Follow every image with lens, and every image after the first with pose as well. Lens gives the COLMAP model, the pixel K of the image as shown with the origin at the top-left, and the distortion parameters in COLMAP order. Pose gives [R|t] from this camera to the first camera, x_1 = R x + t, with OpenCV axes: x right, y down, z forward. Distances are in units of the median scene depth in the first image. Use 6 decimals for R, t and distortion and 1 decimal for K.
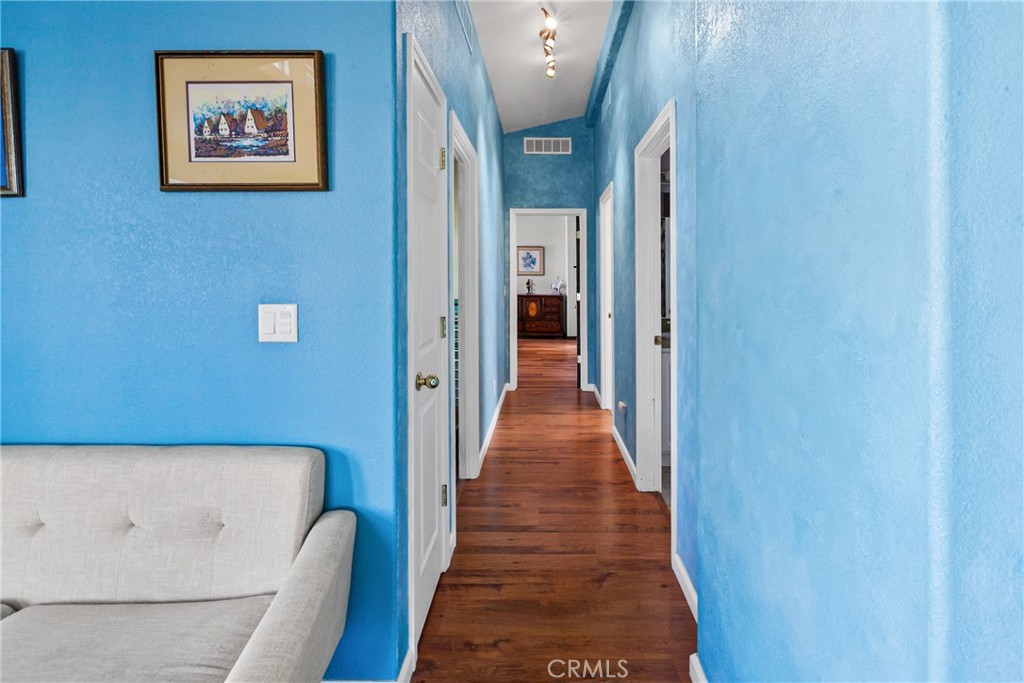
lens RADIAL K [[470.9, 0, 535.1], [0, 470.9, 263.9], [0, 0, 1]] dist [-0.002280, -0.000575]
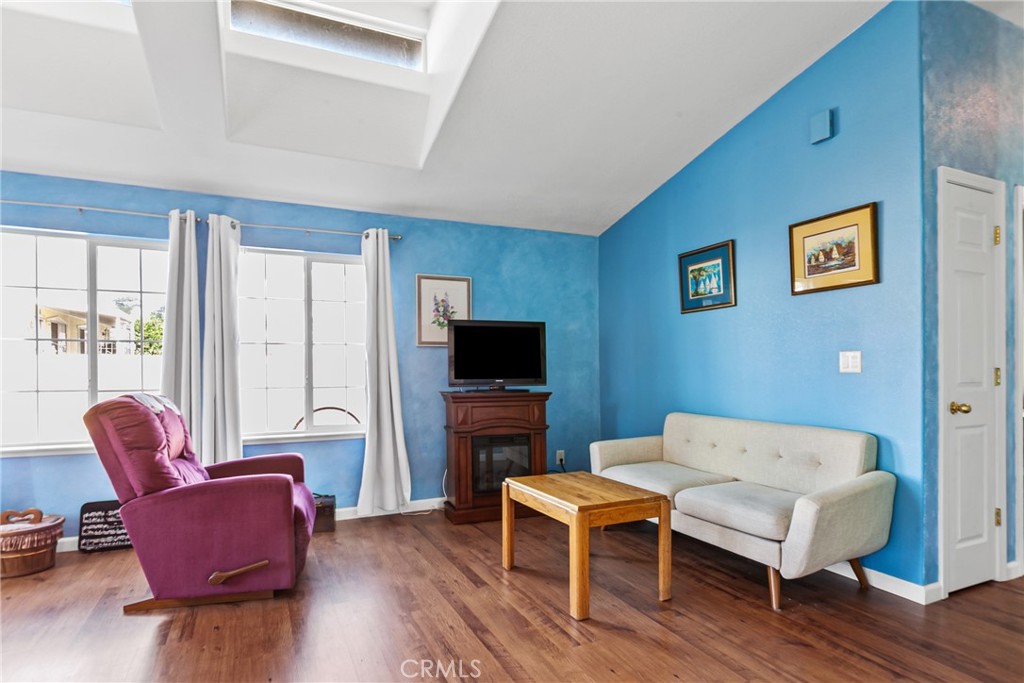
lens RADIAL K [[548.7, 0, 520.6], [0, 548.7, 395.7], [0, 0, 1]] dist [0.001054, -0.001383]
pose [[0.442532, 0.038477, -0.895927, 0.788934], [0.031997, 0.997765, 0.058655, 0.093713], [0.896182, -0.054623, 0.440312, -1.068808]]
